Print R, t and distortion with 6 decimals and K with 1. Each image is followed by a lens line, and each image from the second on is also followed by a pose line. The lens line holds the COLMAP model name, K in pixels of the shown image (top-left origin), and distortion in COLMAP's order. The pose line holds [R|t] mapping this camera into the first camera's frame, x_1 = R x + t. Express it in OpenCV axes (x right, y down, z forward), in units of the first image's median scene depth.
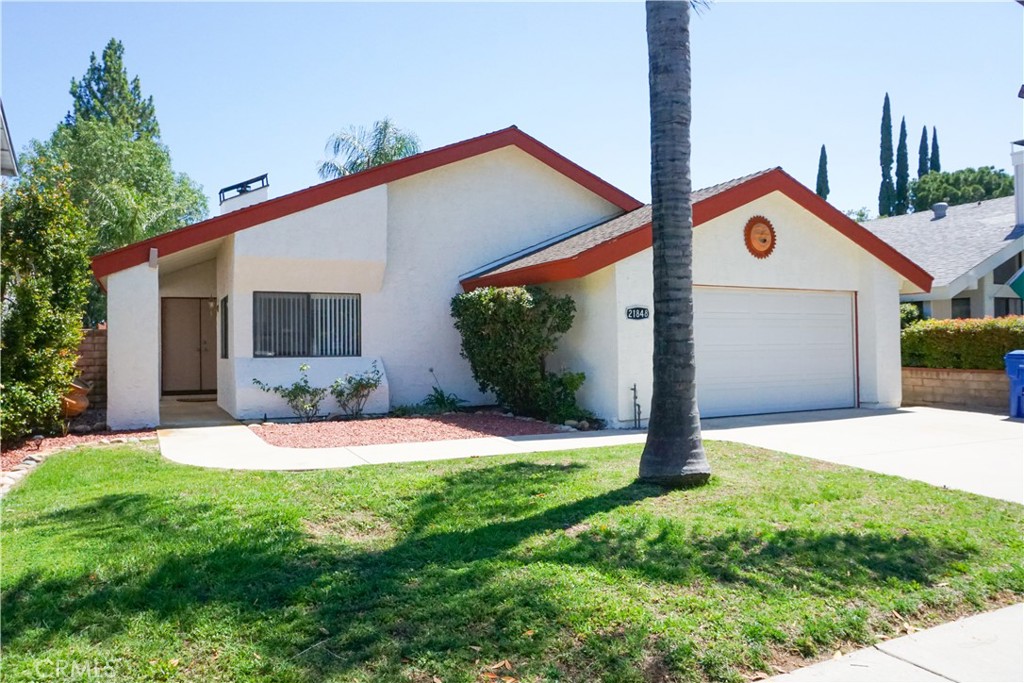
lens RADIAL K [[746.9, 0, 507.8], [0, 746.9, 339.1], [0, 0, 1]] dist [-0.050553, 0.032992]
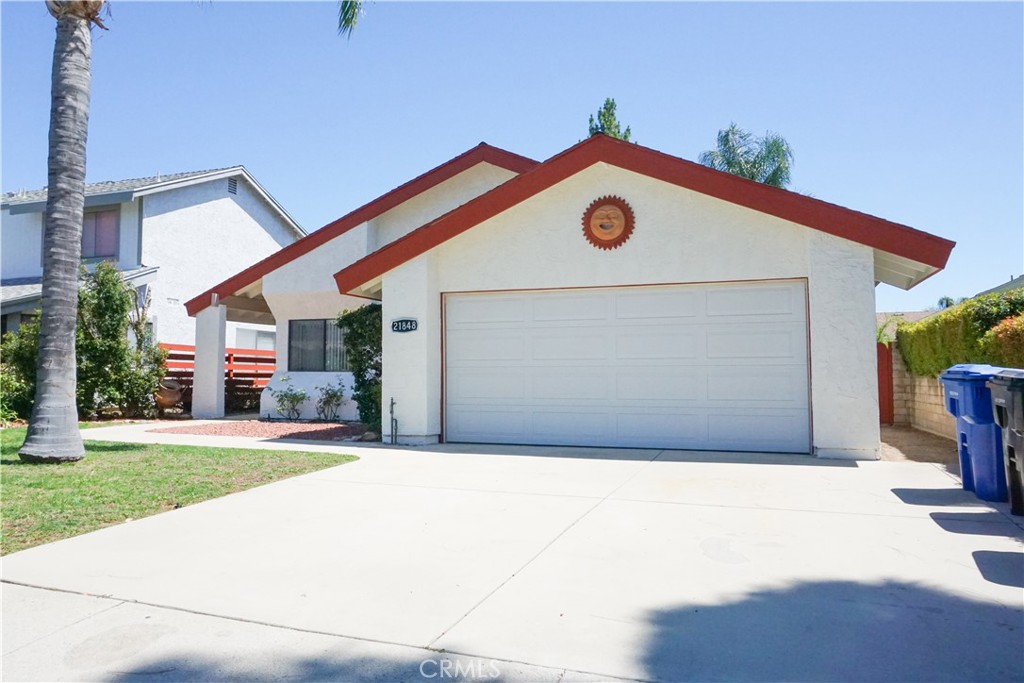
lens RADIAL K [[746.9, 0, 505.6], [0, 746.9, 338.9], [0, 0, 1]] dist [-0.050553, 0.032992]
pose [[0.698398, -0.028800, -0.715130, 0.843770], [0.009216, 0.999469, -0.031251, 0.012404], [0.715650, 0.015235, 0.698293, 0.364874]]
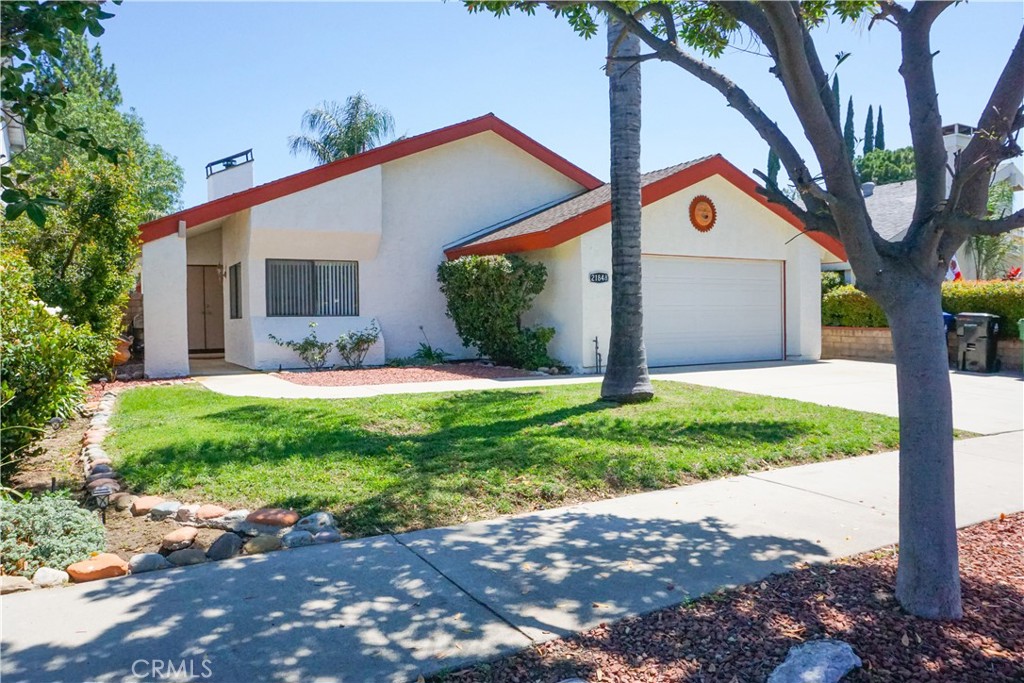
lens RADIAL K [[746.9, 0, 509.6], [0, 746.9, 343.4], [0, 0, 1]] dist [-0.050553, 0.032992]
pose [[0.998447, -0.003220, 0.055612, -0.031571], [0.000784, 0.999042, 0.043765, 0.016005], [-0.055699, -0.043653, 0.997493, -0.166849]]
